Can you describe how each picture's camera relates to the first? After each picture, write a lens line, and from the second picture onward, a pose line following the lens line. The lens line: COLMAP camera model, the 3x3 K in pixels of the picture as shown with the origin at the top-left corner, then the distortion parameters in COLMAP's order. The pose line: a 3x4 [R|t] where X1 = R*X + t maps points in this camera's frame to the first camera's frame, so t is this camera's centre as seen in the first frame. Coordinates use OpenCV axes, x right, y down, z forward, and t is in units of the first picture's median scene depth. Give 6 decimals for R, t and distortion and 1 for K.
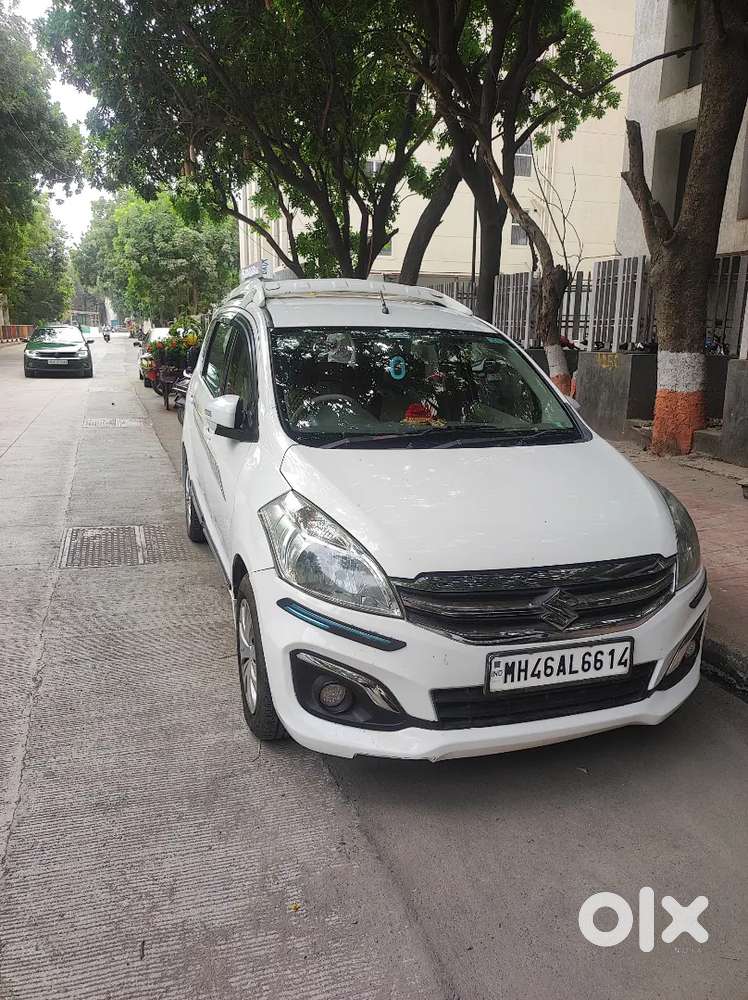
lens RADIAL K [[722.9, 0, 377.6], [0, 722.9, 507.0], [0, 0, 1]] dist [0.009861, -0.001472]
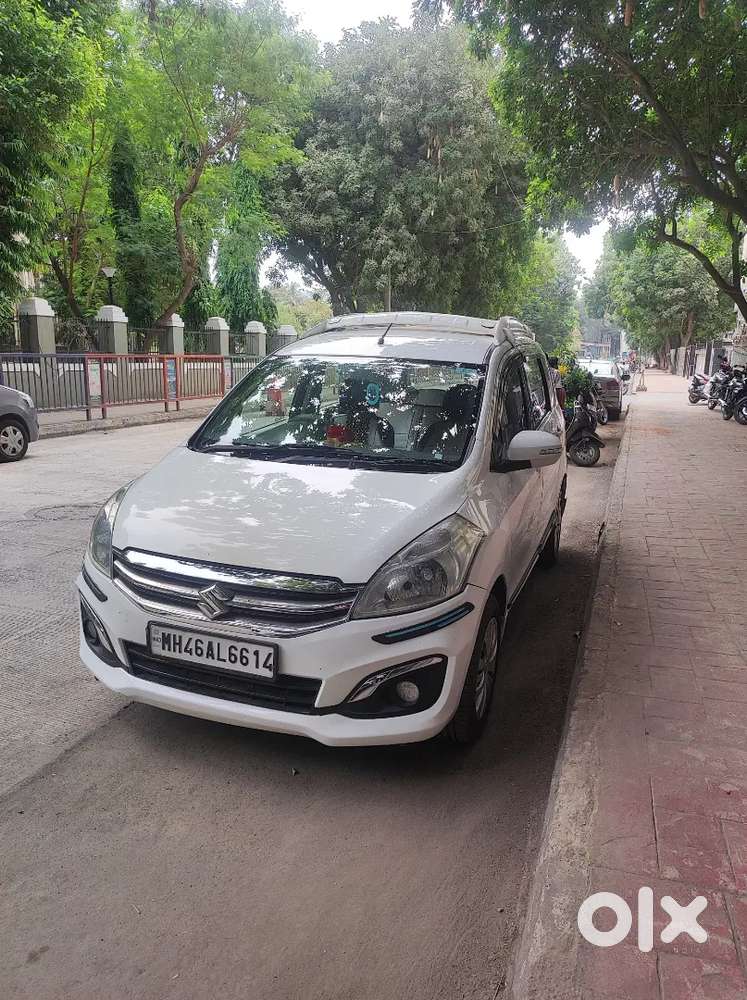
lens RADIAL K [[730.3, 0, 363.0], [0, 730.3, 527.6], [0, 0, 1]] dist [0.010213, -0.000685]
pose [[0.786414, 0.147316, -0.599875, 1.095187], [-0.157441, 0.986874, 0.035955, -0.051591], [0.597298, 0.066170, 0.799285, 0.203831]]
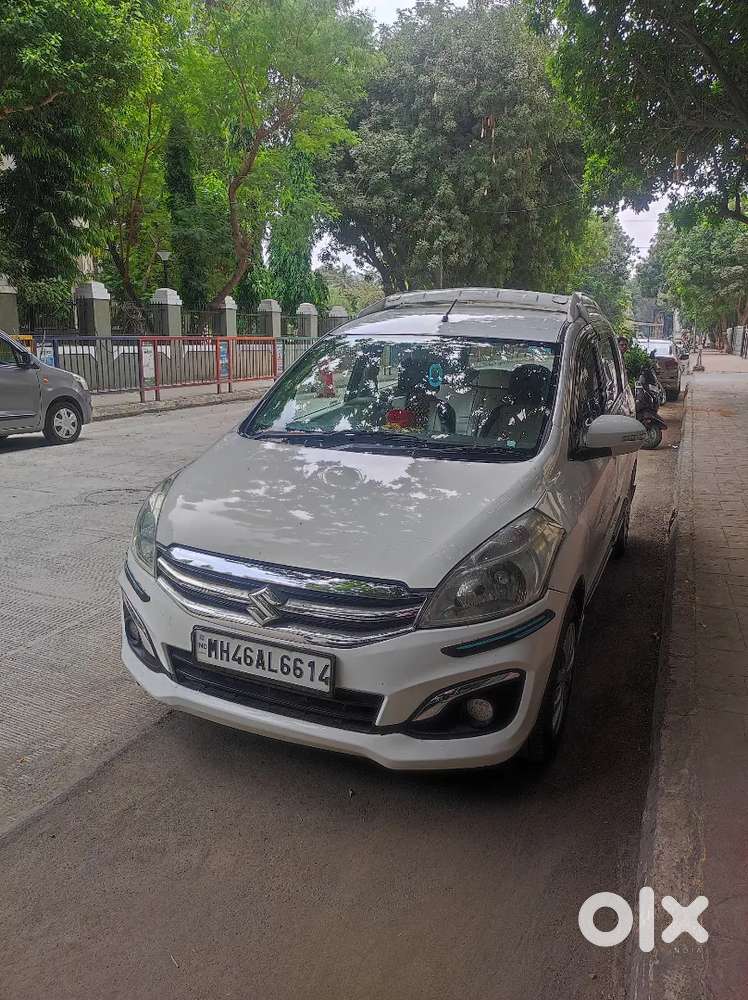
lens RADIAL K [[726.1, 0, 374.0], [0, 726.1, 500.0], [0, 0, 1]] dist [0.013936, -0.000530]
pose [[0.753074, 0.145830, -0.641571, 0.996859], [-0.162029, 0.986201, 0.033975, -0.066822], [0.637672, 0.078367, 0.766311, 0.284784]]
